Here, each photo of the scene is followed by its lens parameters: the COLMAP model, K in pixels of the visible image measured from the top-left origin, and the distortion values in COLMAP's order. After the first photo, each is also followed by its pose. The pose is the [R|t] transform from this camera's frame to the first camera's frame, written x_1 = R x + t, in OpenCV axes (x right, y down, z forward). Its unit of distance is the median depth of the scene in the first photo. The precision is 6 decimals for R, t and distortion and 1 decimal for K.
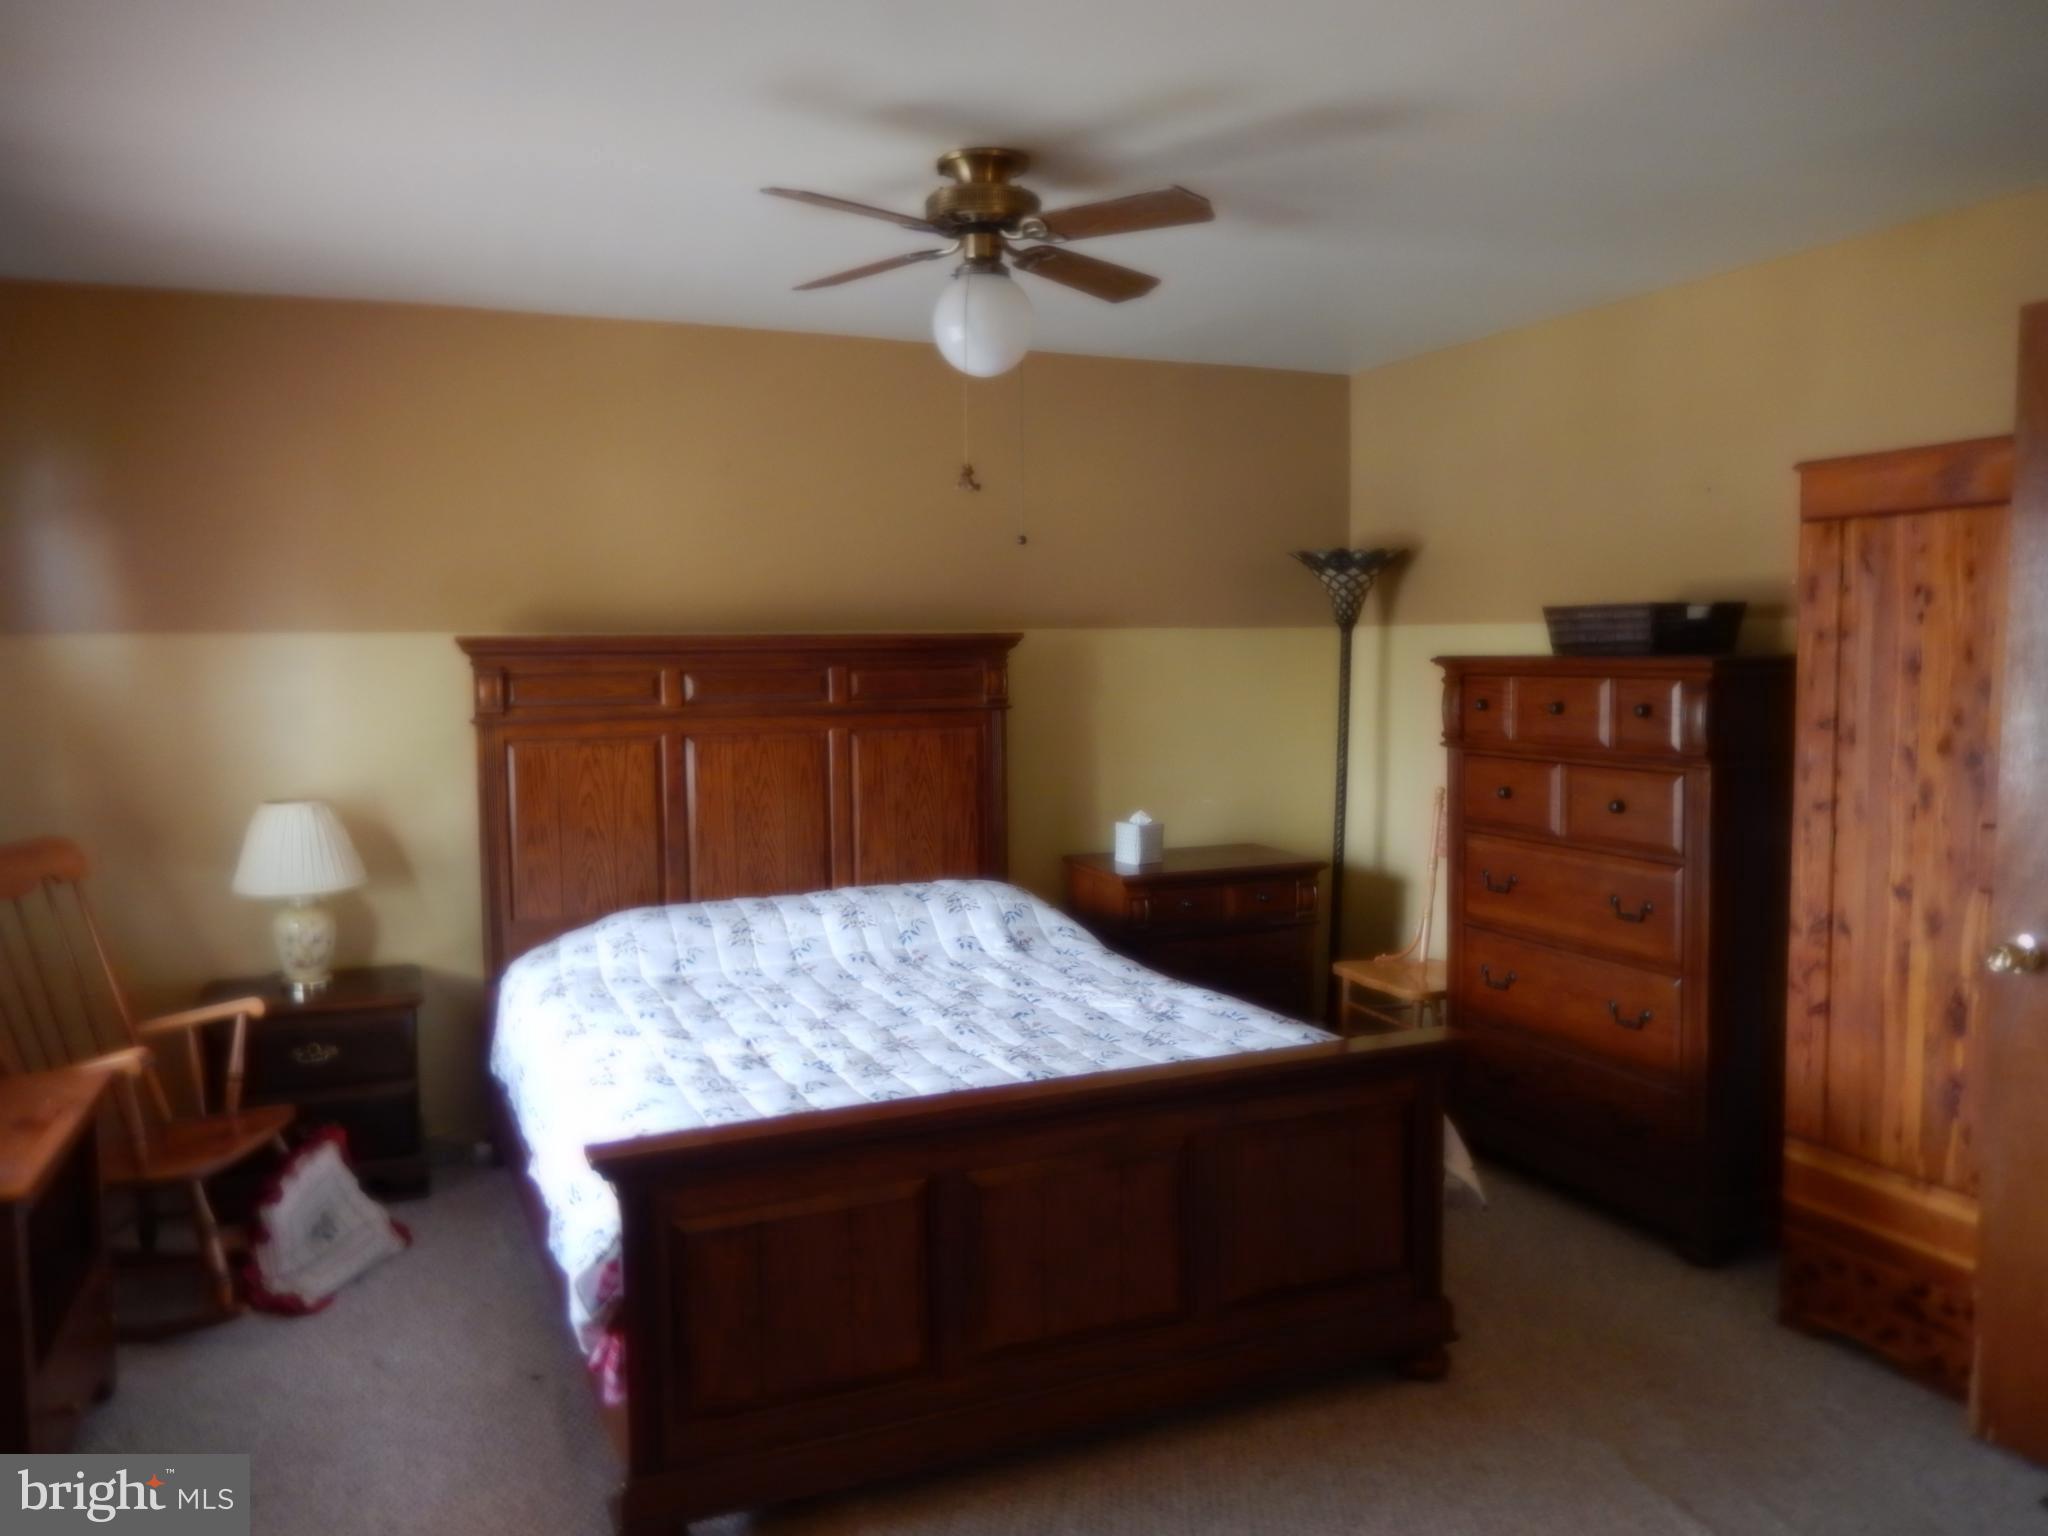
lens RADIAL K [[1529.6, 0, 1024.0], [0, 1529.6, 768.0], [0, 0, 1]] dist [-0.001452, -0.002794]
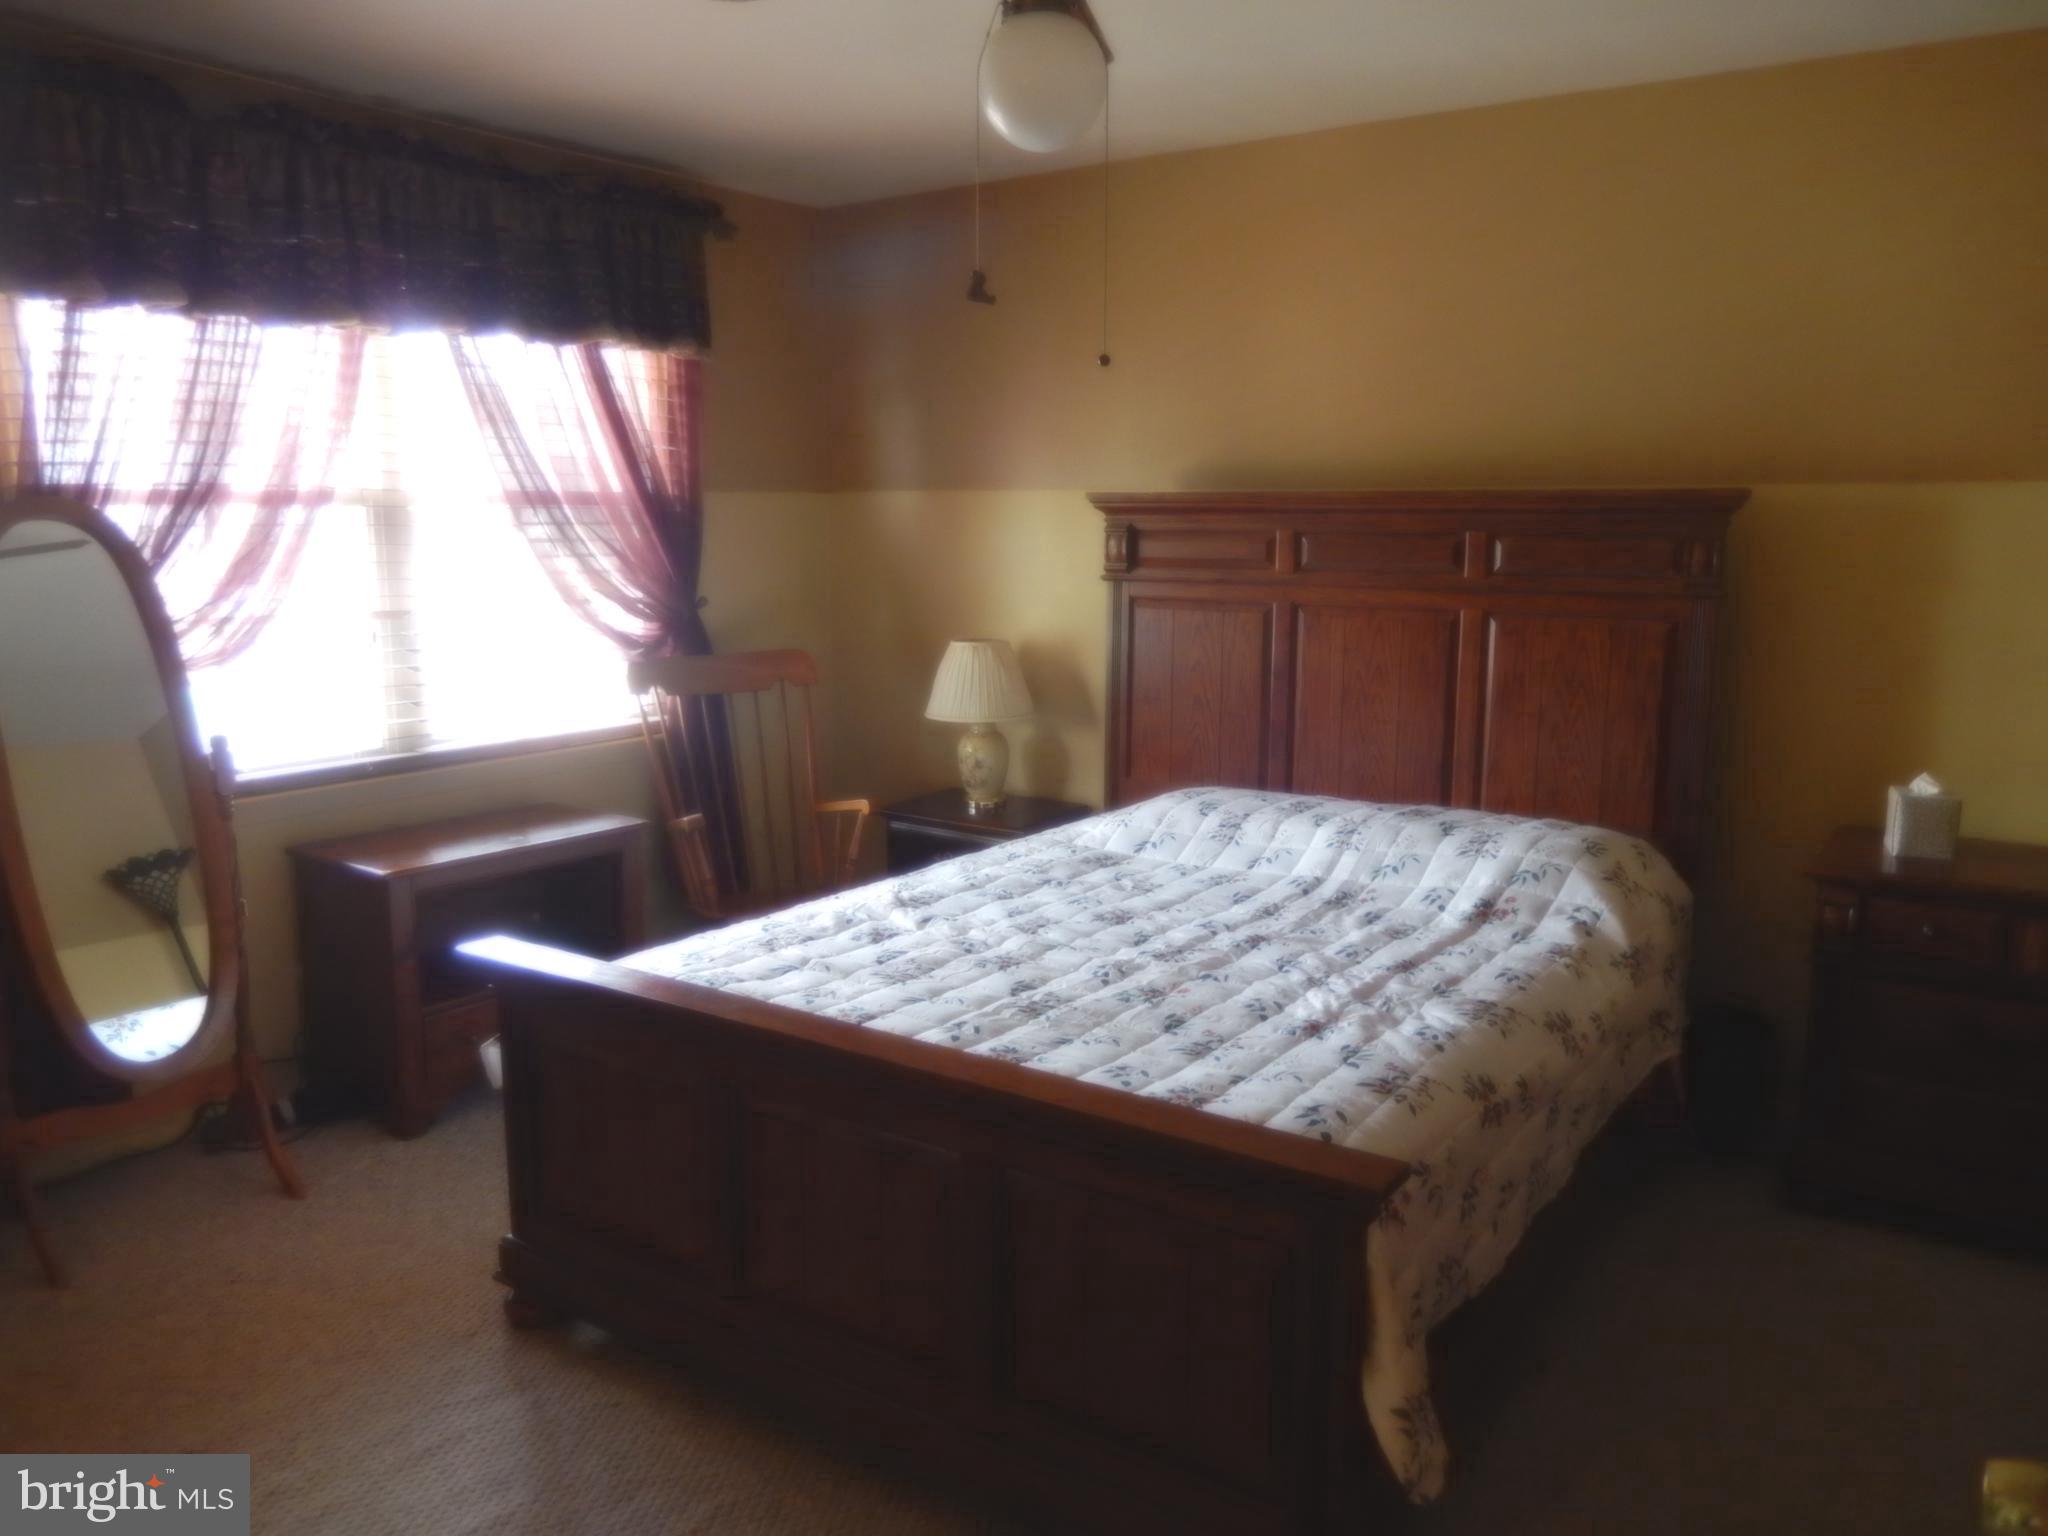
lens RADIAL K [[1529.6, 0, 1024.0], [0, 1529.6, 768.0], [0, 0, 1]] dist [-0.001452, -0.002794]
pose [[0.534670, 0.150810, -0.831496, 0.460700], [-0.077862, 0.988553, 0.129229, -0.031116], [0.841467, -0.004353, 0.540292, 0.391869]]
